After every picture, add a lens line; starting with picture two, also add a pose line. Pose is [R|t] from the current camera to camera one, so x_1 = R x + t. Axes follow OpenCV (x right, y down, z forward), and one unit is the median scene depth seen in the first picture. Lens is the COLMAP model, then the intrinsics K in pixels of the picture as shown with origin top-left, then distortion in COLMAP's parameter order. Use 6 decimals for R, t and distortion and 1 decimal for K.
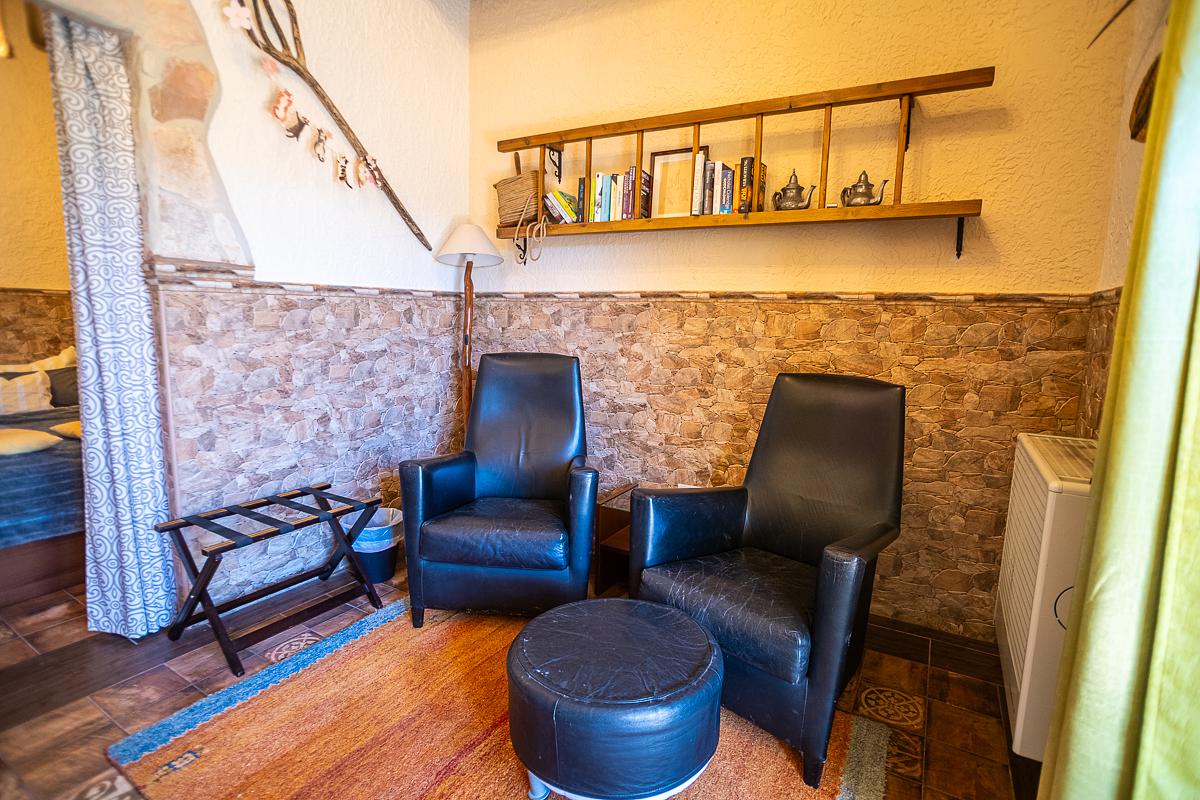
lens RADIAL K [[592.4, 0, 603.0], [0, 592.4, 396.2], [0, 0, 1]] dist [-0.000069, 0.000789]
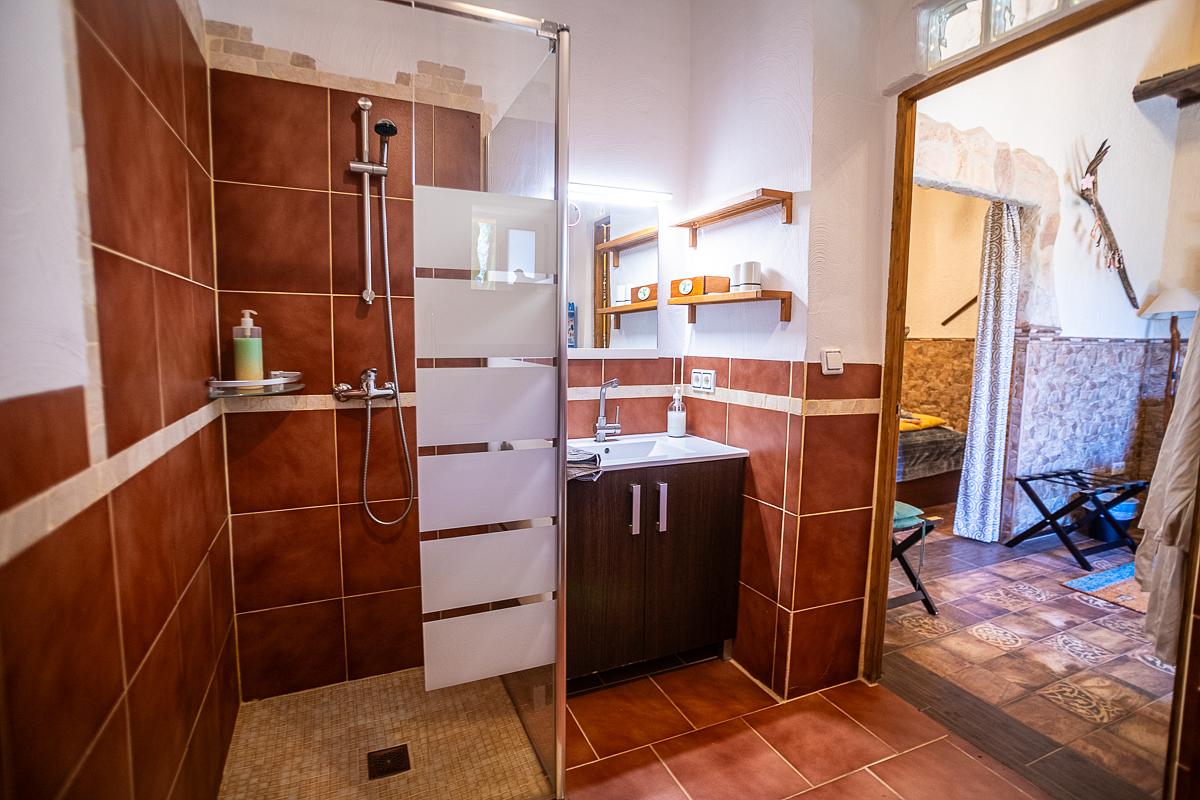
lens RADIAL K [[592.4, 0, 605.0], [0, 592.4, 397.8], [0, 0, 1]] dist [-0.000069, 0.000789]
pose [[0.847614, 0.041559, -0.528983, -0.692688], [-0.069664, 0.997015, -0.033296, 0.100588], [0.526020, 0.065074, 0.847979, -0.904140]]
